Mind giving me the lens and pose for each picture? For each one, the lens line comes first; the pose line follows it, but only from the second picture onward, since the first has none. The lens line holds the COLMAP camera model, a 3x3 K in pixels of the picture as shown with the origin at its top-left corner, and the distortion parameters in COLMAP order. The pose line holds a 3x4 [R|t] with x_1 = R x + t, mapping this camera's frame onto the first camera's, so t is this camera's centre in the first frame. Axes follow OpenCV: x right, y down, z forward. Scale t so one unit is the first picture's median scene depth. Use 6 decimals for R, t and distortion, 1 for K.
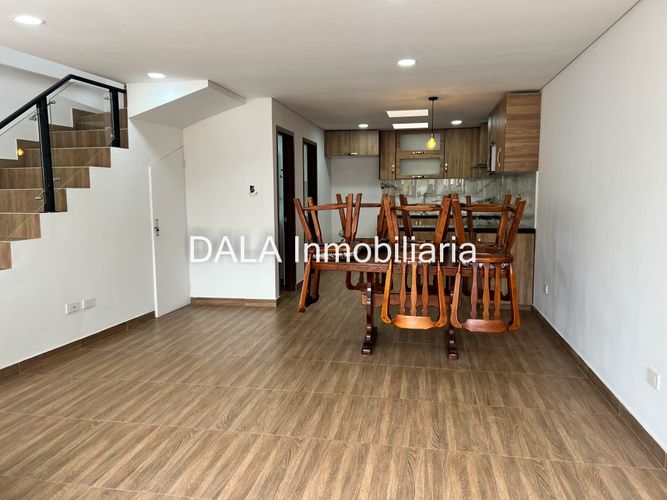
lens RADIAL K [[508.8, 0, 327.4], [0, 508.8, 248.4], [0, 0, 1]] dist [0.041255, -0.047385]
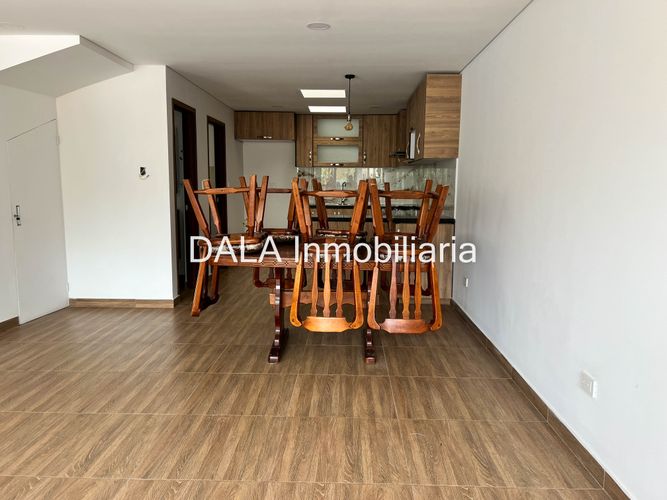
lens RADIAL K [[508.8, 0, 334.5], [0, 508.8, 251.9], [0, 0, 1]] dist [0.041255, -0.047385]
pose [[0.986430, -0.006824, 0.164041, 0.038807], [0.003391, 0.999770, 0.021194, 0.002327], [-0.164147, -0.020350, 0.986226, 0.134901]]
